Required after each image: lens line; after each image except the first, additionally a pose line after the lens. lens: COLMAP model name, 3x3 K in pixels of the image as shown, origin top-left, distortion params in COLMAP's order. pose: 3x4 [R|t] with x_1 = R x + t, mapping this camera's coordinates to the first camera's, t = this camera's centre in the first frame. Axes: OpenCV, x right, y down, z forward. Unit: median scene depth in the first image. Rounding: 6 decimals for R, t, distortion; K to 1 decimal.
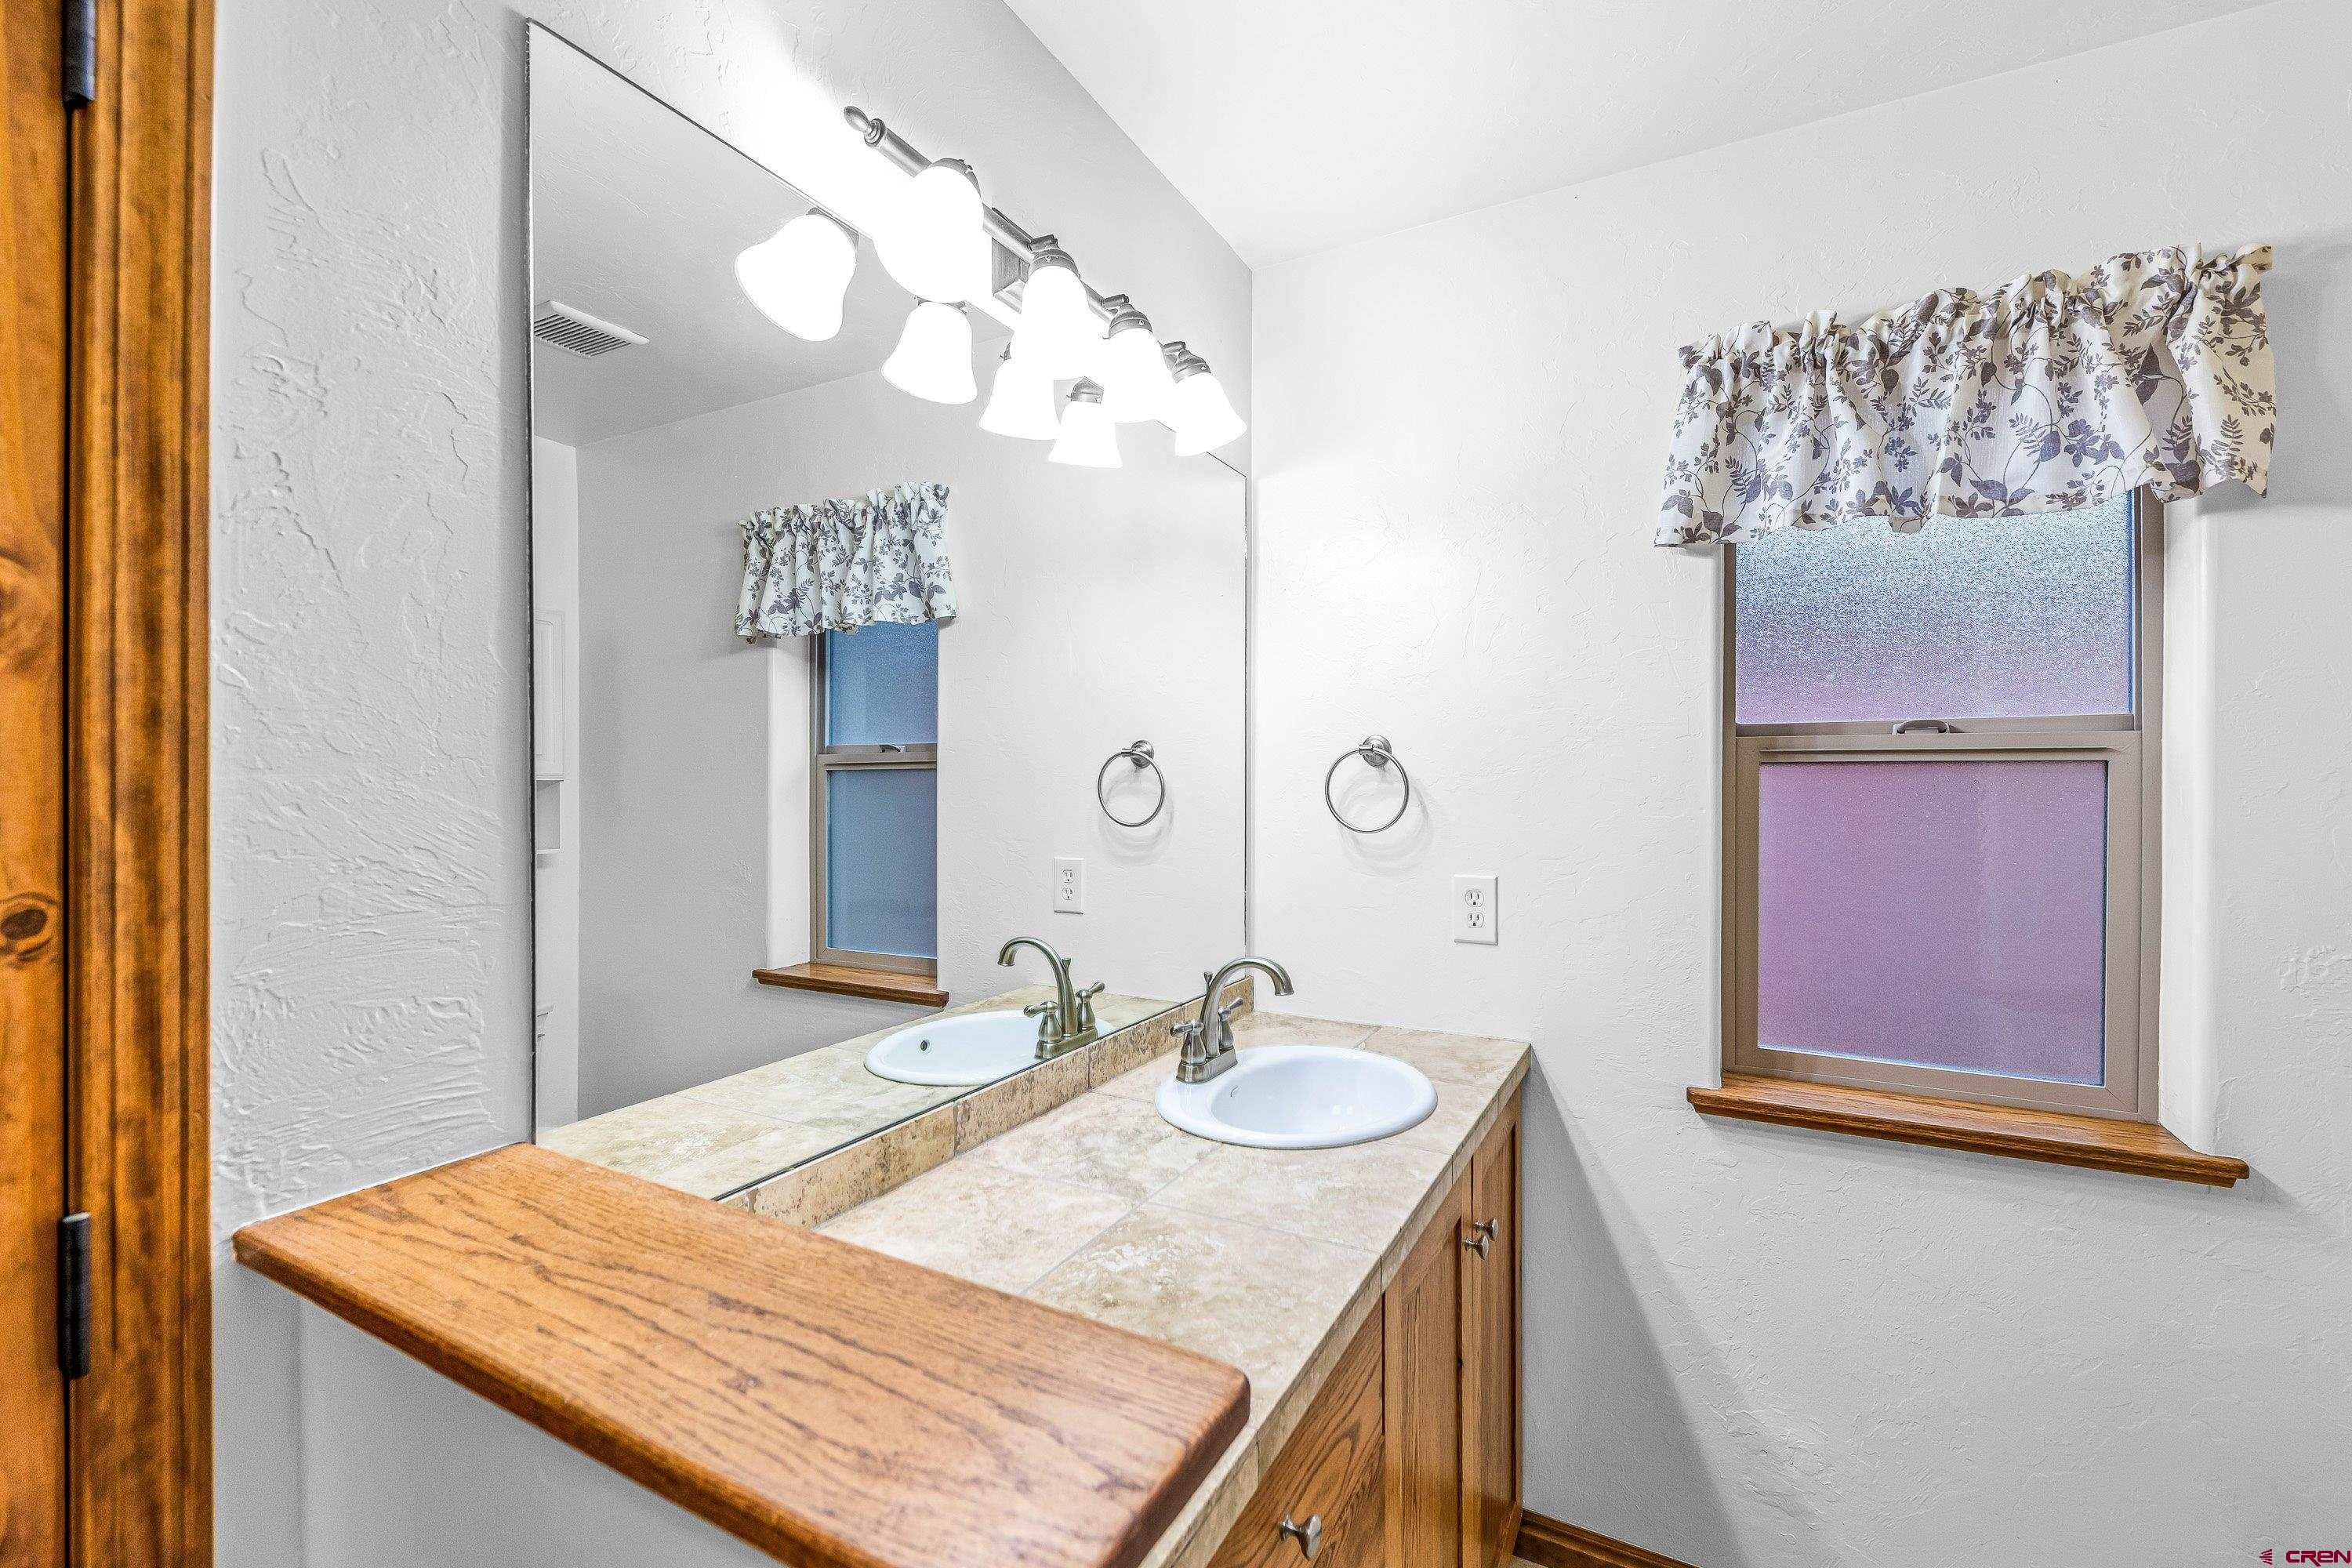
lens RADIAL K [[1026.1, 0, 1176.0], [0, 1026.1, 784.0], [0, 0, 1]] dist [0.016691, -0.011675]
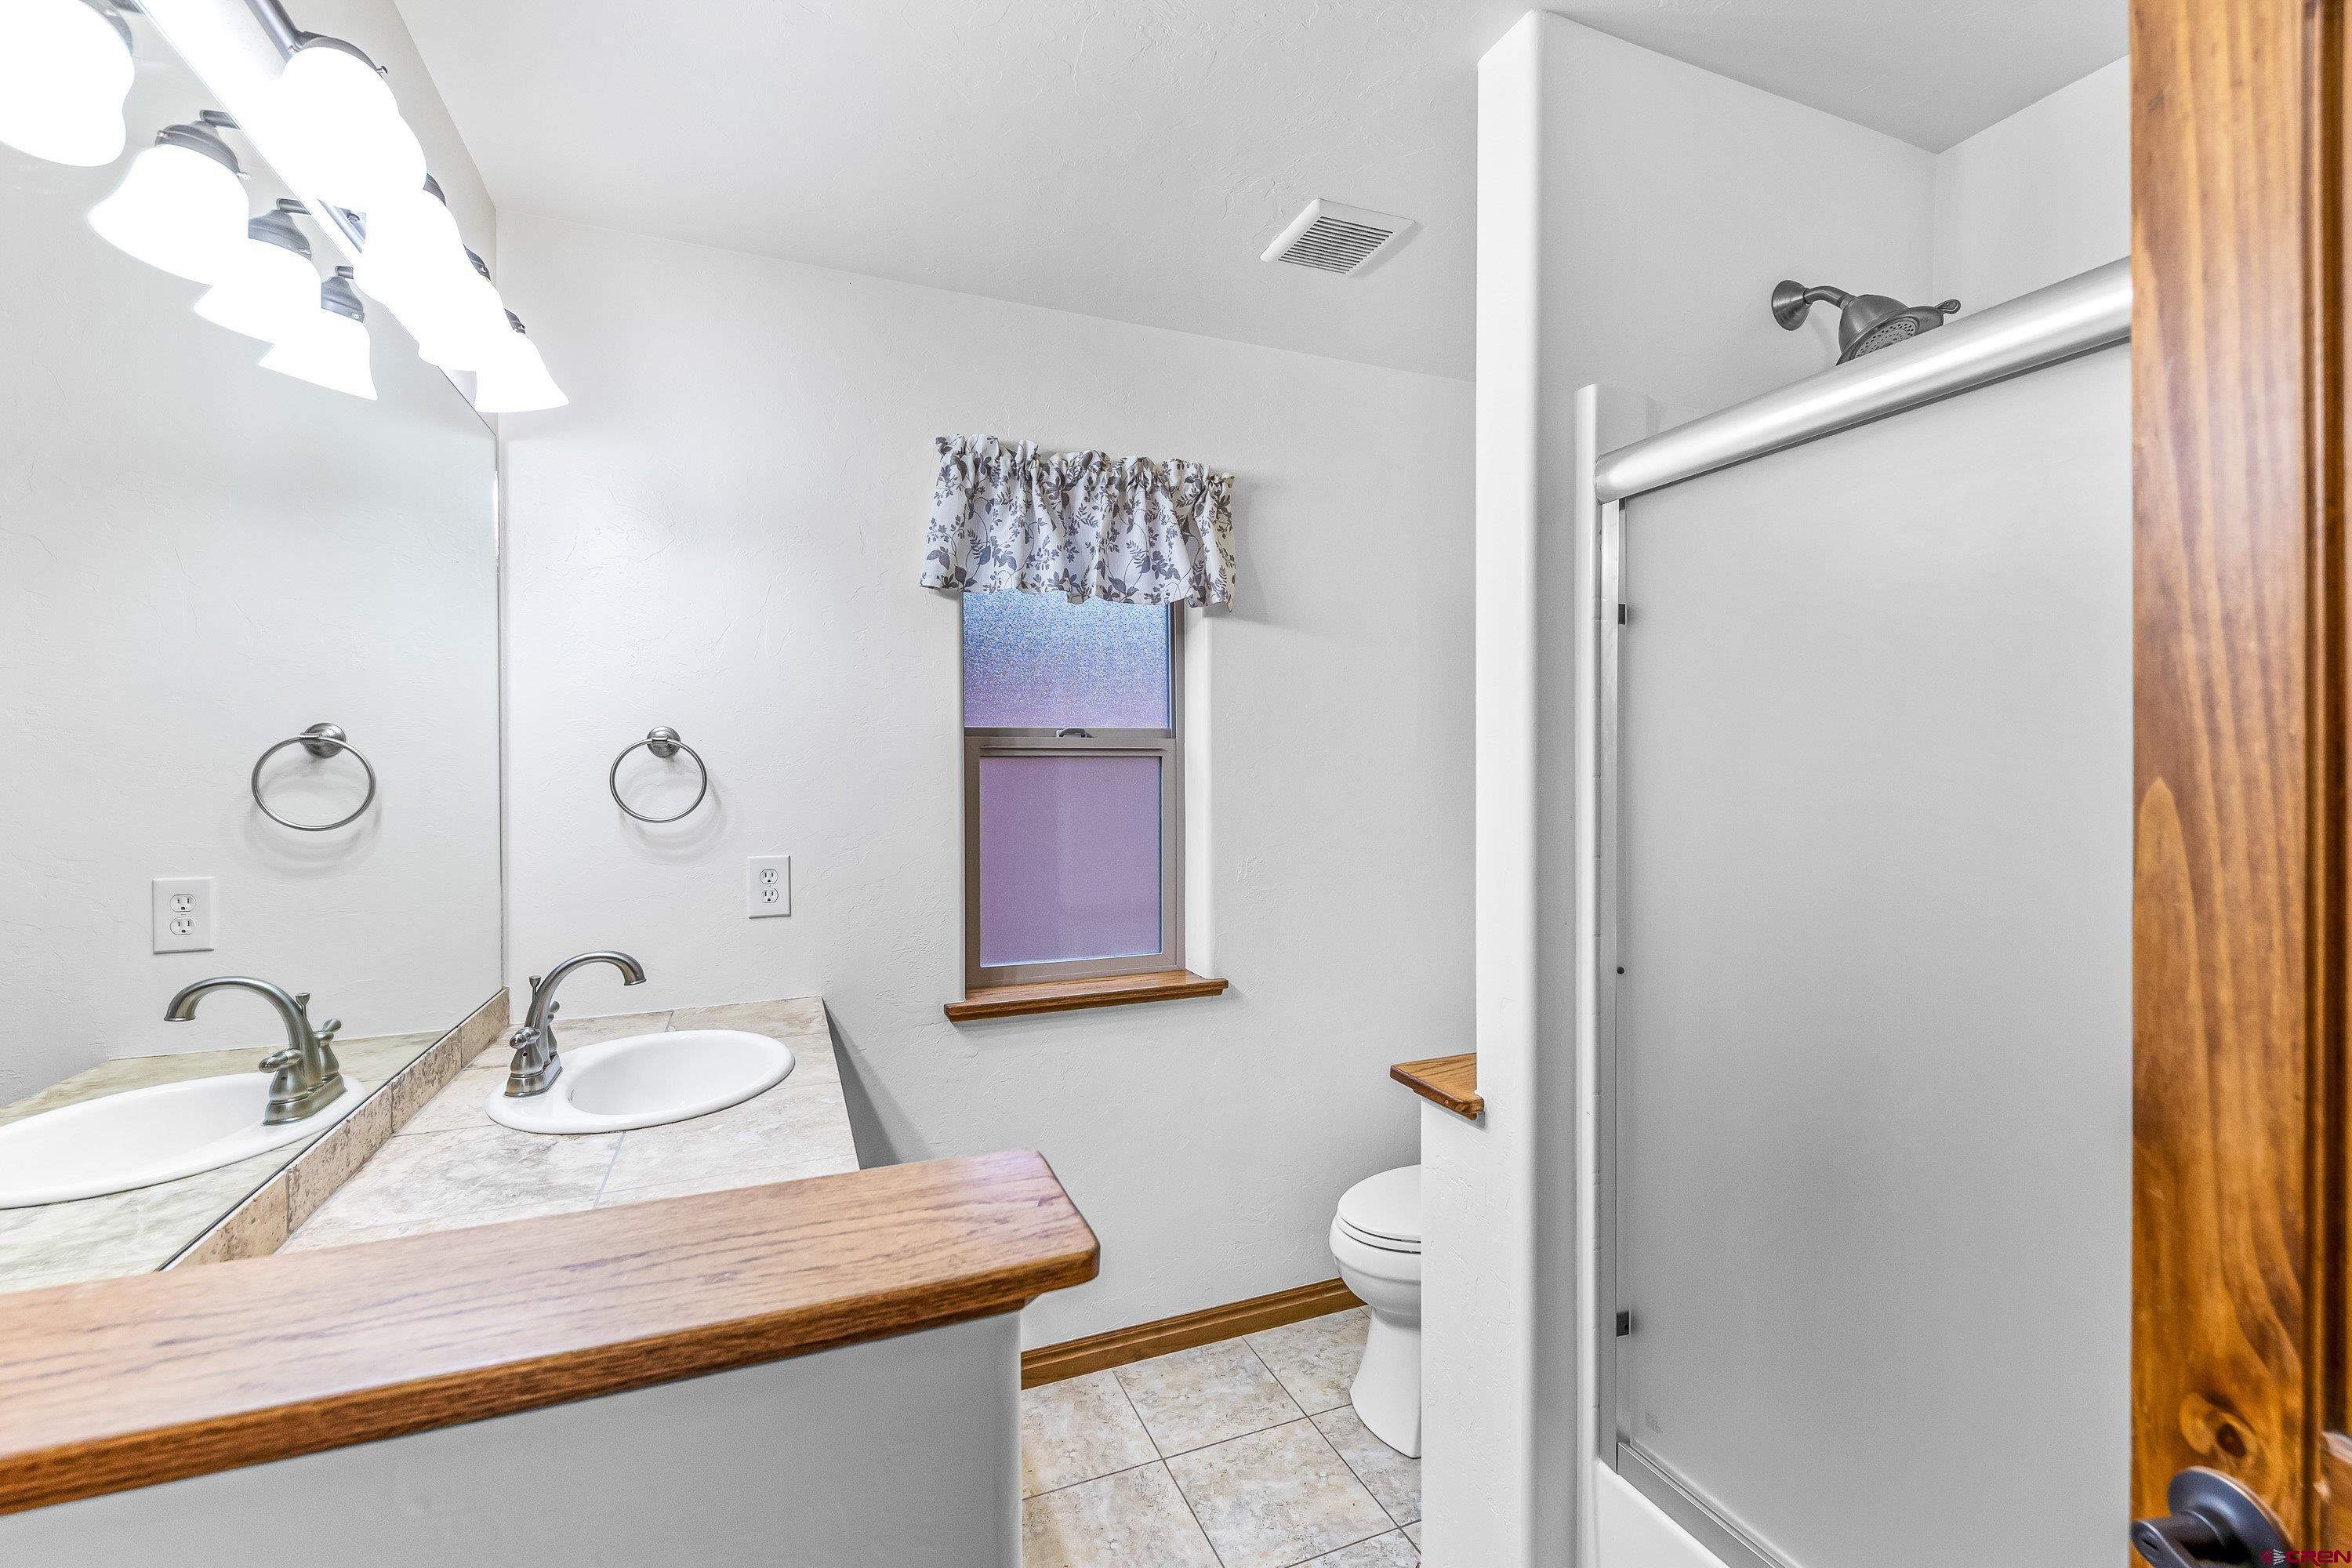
lens RADIAL K [[1046.4, 0, 1186.8], [0, 1046.4, 778.0], [0, 0, 1]] dist [0.014253, -0.010732]
pose [[0.608784, -0.010107, 0.793272, -0.404352], [0.010225, 0.999936, 0.004893, 0.004552], [-0.793270, 0.005132, 0.608848, -0.058620]]
